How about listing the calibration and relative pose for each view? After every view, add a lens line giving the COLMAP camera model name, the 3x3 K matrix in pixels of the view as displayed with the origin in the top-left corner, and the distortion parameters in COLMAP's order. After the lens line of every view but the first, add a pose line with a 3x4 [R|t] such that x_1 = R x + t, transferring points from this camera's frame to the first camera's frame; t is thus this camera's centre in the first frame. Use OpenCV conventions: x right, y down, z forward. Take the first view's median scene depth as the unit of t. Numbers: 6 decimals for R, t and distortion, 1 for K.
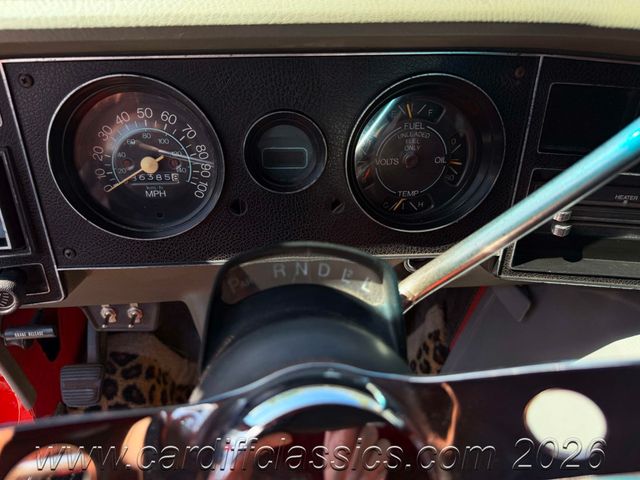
lens RADIAL K [[468.8, 0, 320.0], [0, 468.8, 240.0], [0, 0, 1]] dist [-0.000744, -0.001144]
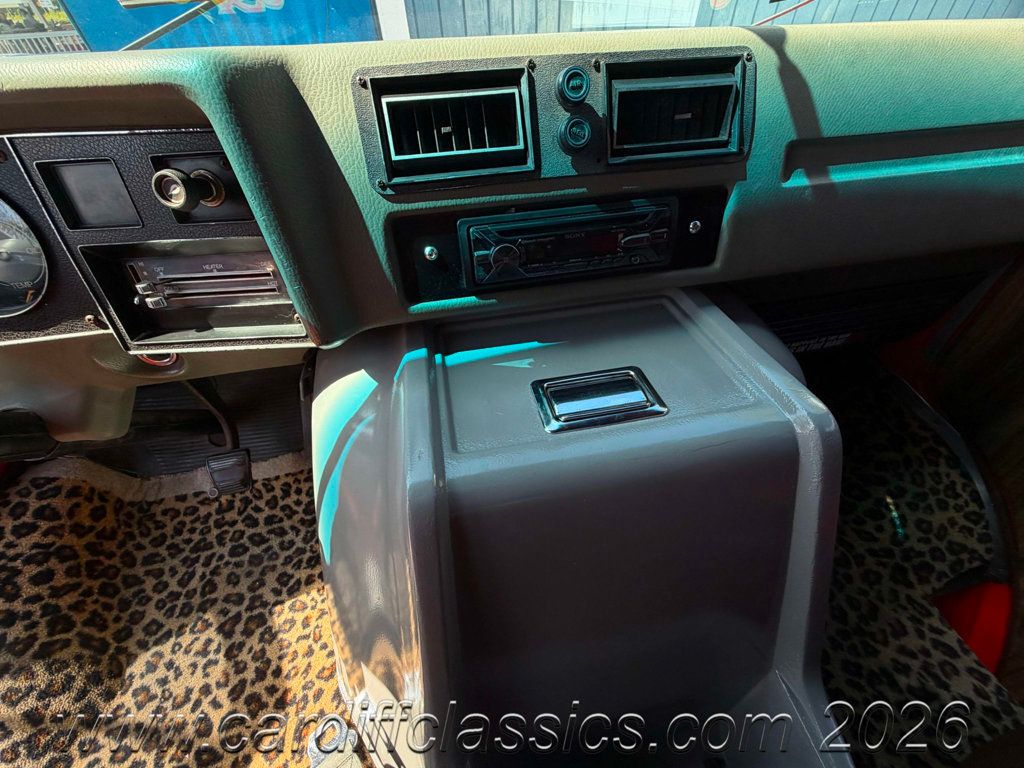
lens RADIAL K [[416.4, 0, 513.3], [0, 416.4, 383.5], [0, 0, 1]] dist [0.001297, 0.000213]
pose [[0.993027, -0.115624, 0.022974, 0.962643], [0.115017, 0.993019, 0.026174, 0.174988], [-0.025840, -0.023349, 0.999393, -0.003827]]
